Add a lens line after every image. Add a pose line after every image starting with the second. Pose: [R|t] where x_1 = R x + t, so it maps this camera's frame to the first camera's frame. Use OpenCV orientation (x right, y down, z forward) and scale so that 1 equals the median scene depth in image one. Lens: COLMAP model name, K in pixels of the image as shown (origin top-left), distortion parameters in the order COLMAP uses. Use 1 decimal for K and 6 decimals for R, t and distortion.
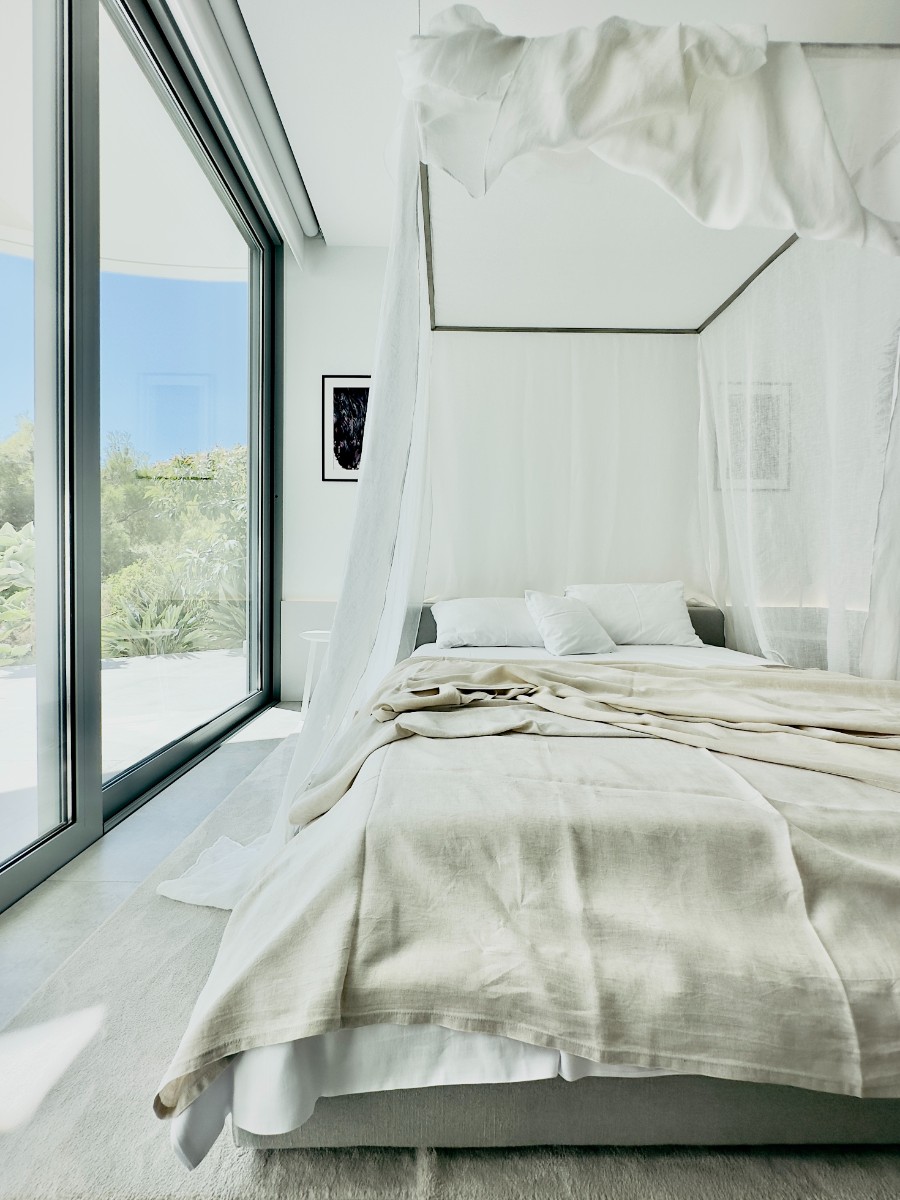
lens RADIAL K [[484.1, 0, 450.0], [0, 484.1, 600.0], [0, 0, 1]] dist [-0.001268, 0.000067]
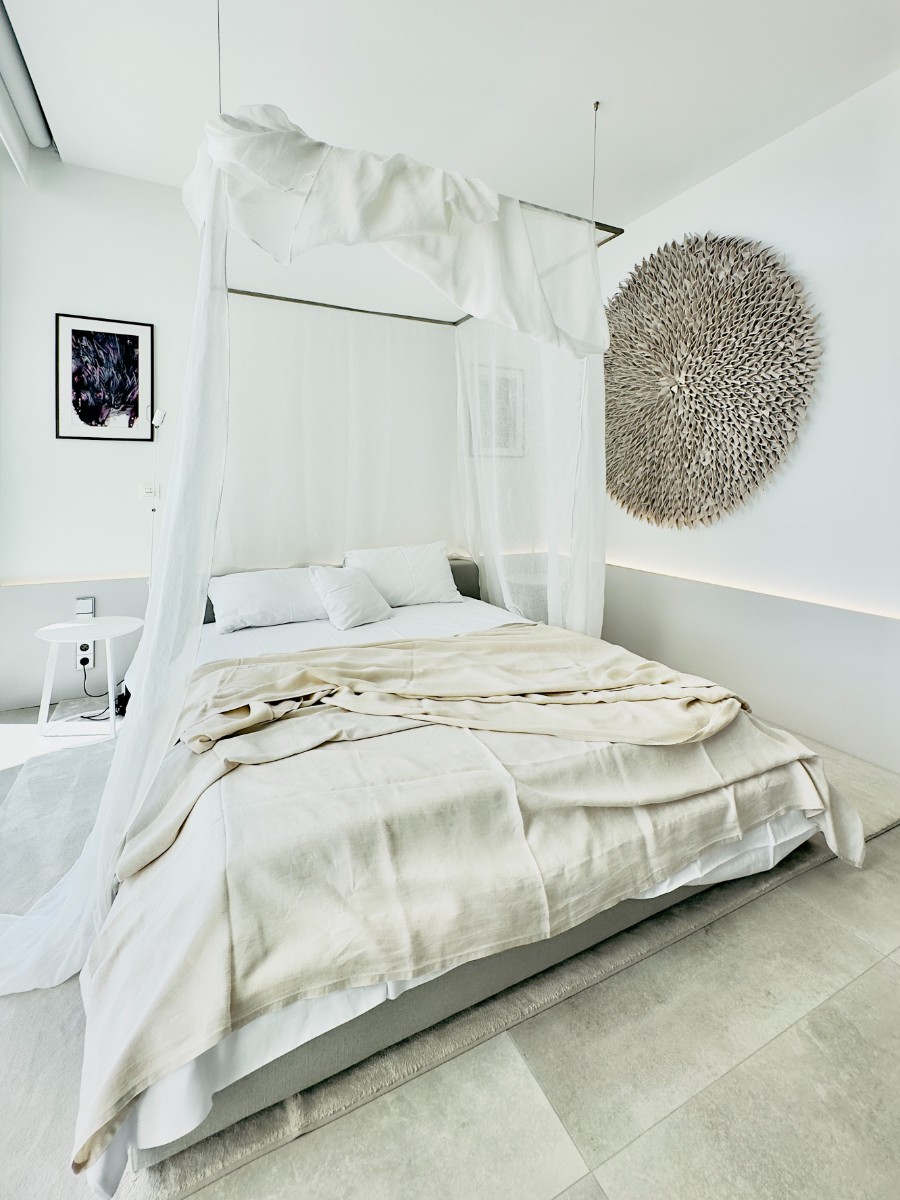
lens RADIAL K [[539.1, 0, 453.3], [0, 539.1, 499.9], [0, 0, 1]] dist [-0.004668, 0.001494]
pose [[0.891662, -0.007782, 0.452635, -0.193413], [0.014014, 0.999848, -0.010417, -0.317075], [-0.452485, 0.015632, 0.891635, -0.352601]]
